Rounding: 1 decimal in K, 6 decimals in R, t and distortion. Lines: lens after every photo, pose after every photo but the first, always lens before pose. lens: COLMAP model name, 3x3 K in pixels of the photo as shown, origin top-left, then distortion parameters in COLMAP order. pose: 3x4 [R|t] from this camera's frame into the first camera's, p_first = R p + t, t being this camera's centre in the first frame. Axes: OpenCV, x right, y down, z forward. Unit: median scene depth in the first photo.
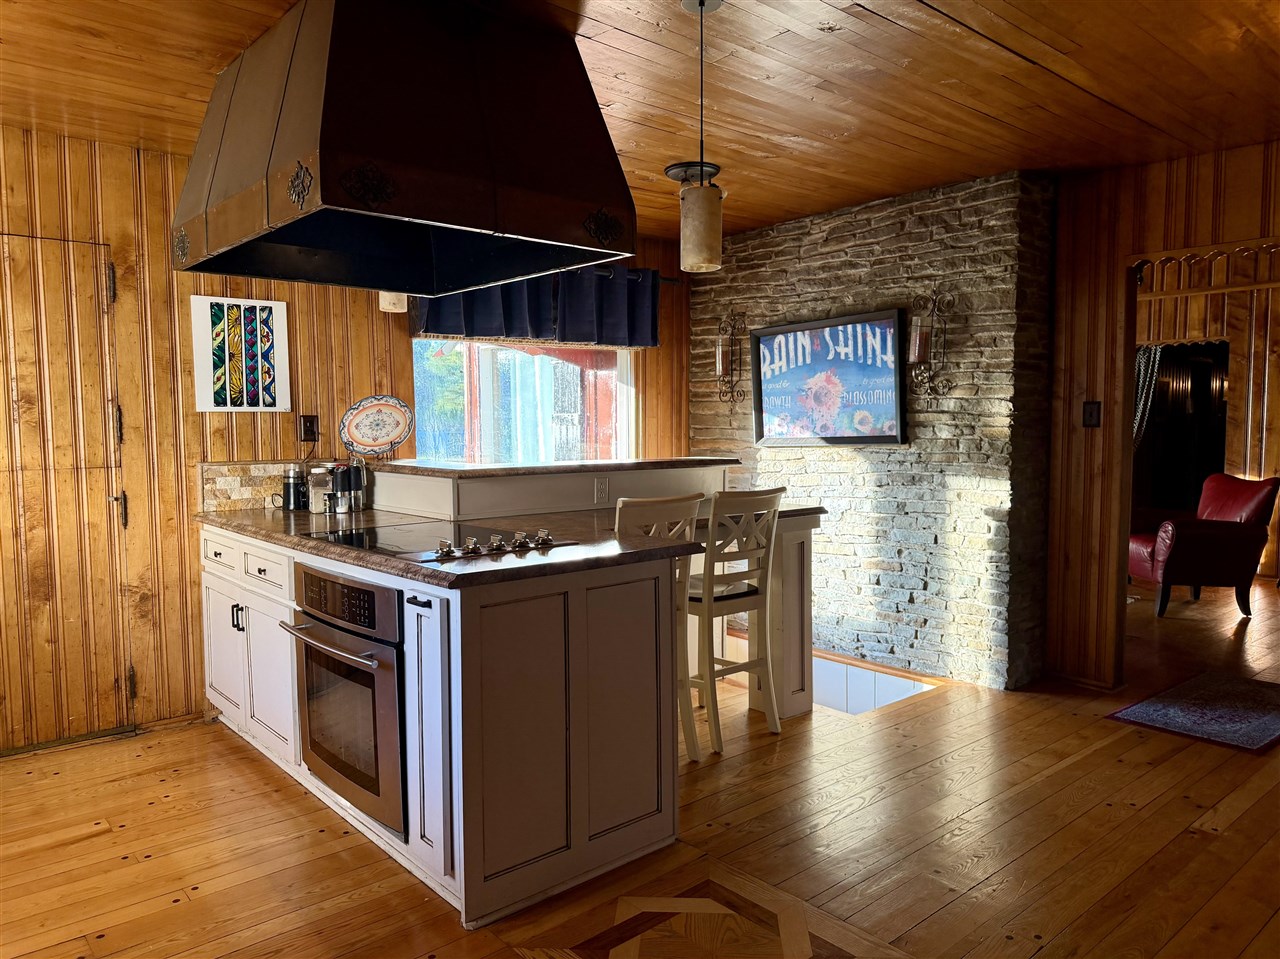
lens RADIAL K [[900.6, 0, 637.8], [0, 900.6, 485.0], [0, 0, 1]] dist [0.063428, -0.072458]
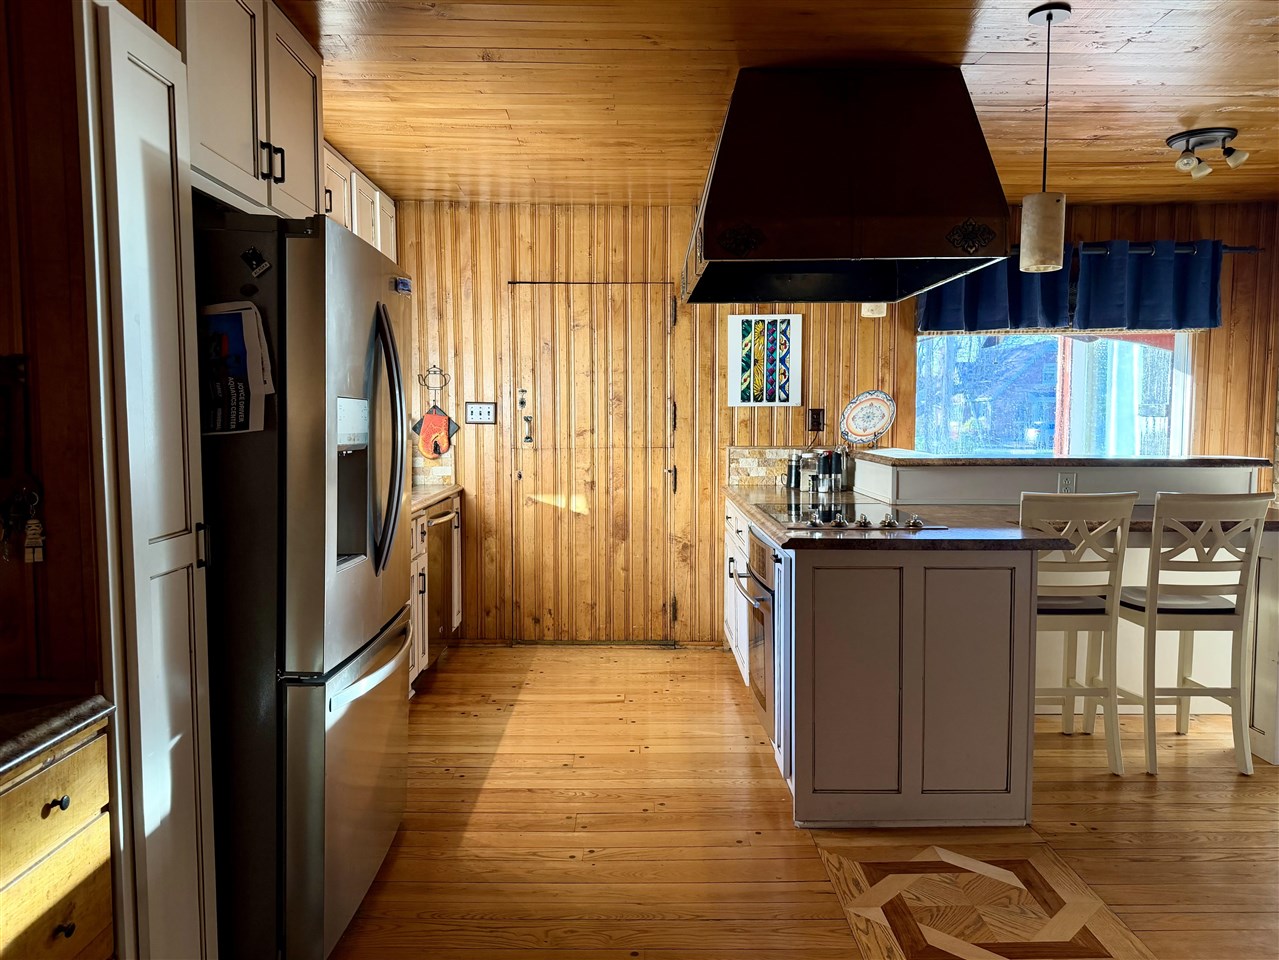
lens RADIAL K [[931.0, 0, 646.6], [0, 931.0, 477.1], [0, 0, 1]] dist [0.140477, -0.182458]
pose [[0.763932, 0.049935, -0.643361, 0.282970], [-0.049267, 0.998605, 0.019008, -0.000481], [0.643413, 0.017176, 0.765327, -0.077340]]
